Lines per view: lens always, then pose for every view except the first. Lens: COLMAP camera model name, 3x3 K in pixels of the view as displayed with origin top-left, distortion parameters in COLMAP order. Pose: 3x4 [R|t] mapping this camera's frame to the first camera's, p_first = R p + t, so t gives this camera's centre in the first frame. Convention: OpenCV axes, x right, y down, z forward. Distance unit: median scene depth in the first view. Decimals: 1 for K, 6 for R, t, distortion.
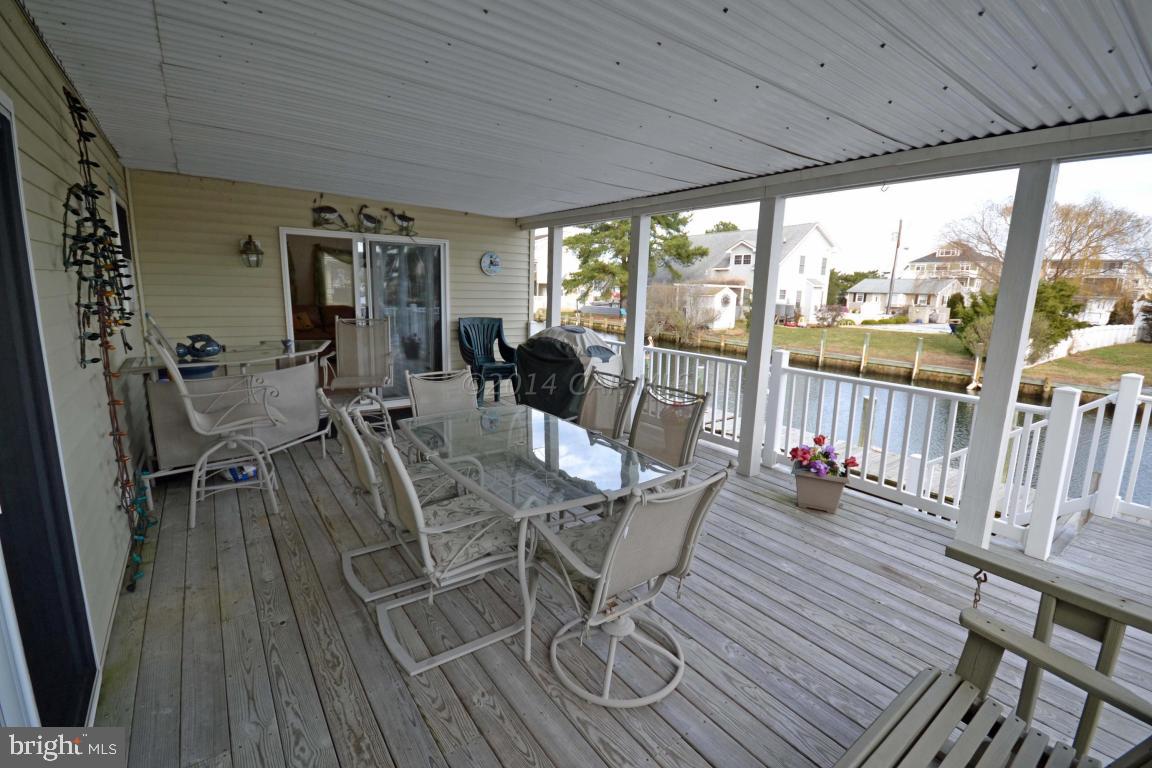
lens RADIAL K [[512.4, 0, 574.2], [0, 512.4, 373.7], [0, 0, 1]] dist [0.005856, -0.007755]
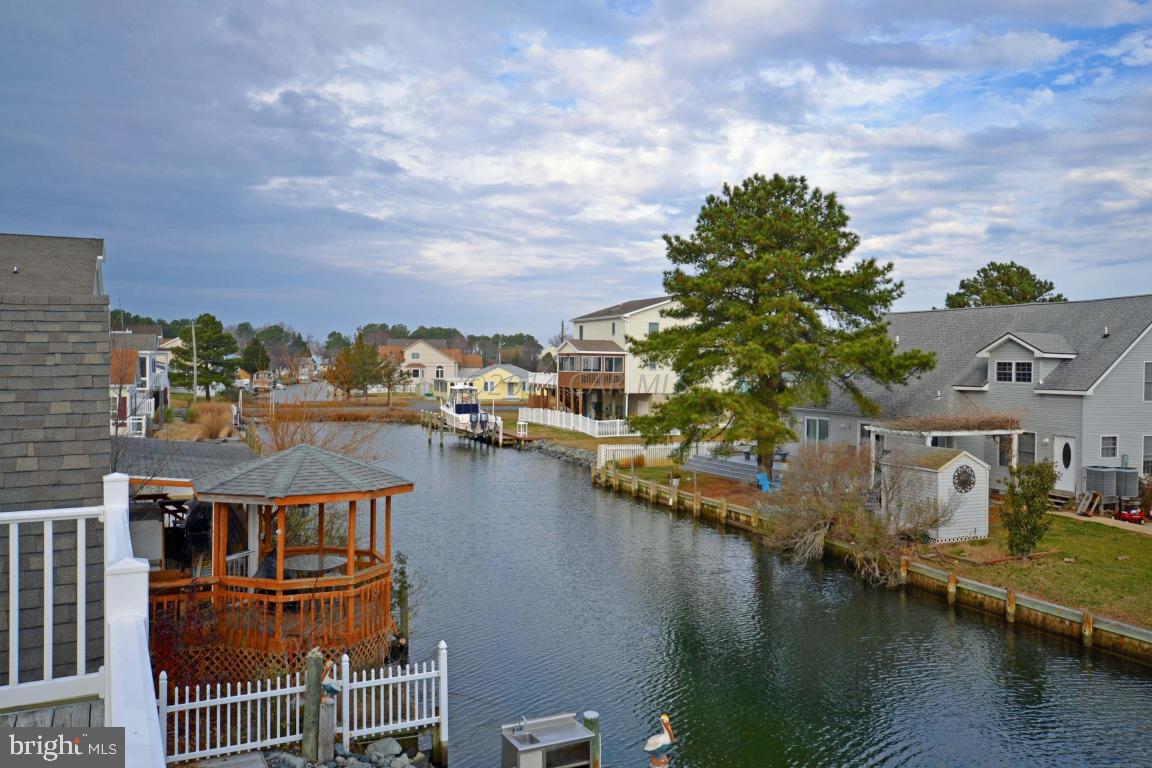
lens RADIAL K [[952.2, 0, 568.2], [0, 952.2, 377.2], [0, 0, 1]] dist [0.011135, 0.013255]
pose [[0.985221, -0.016486, -0.170492, 0.074158], [-0.010186, 0.987957, -0.154395, -0.080224], [0.170984, 0.153850, 0.973188, 0.062455]]
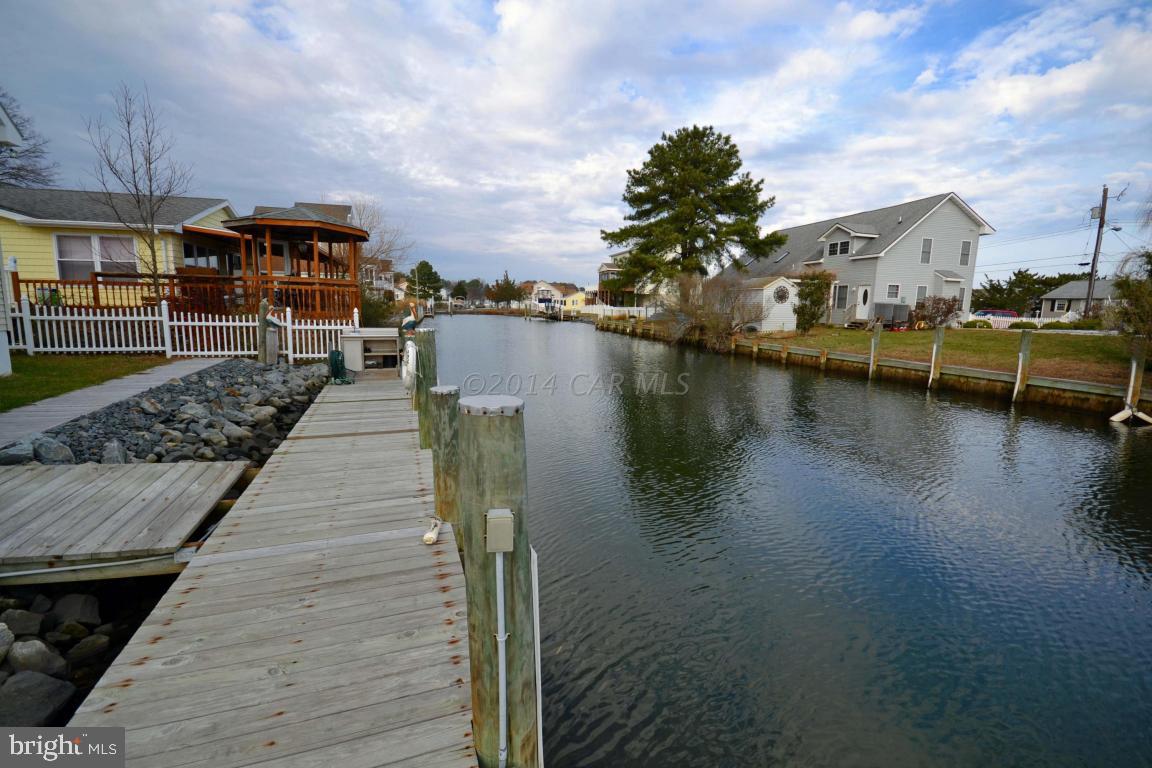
lens RADIAL K [[512.4, 0, 572.1], [0, 512.4, 378.4], [0, 0, 1]] dist [0.005856, -0.007755]
pose [[0.956061, 0.029997, -0.291629, 0.187052], [-0.039110, 0.998910, -0.025468, 0.010253], [0.290547, 0.035755, 0.956192, 0.158649]]
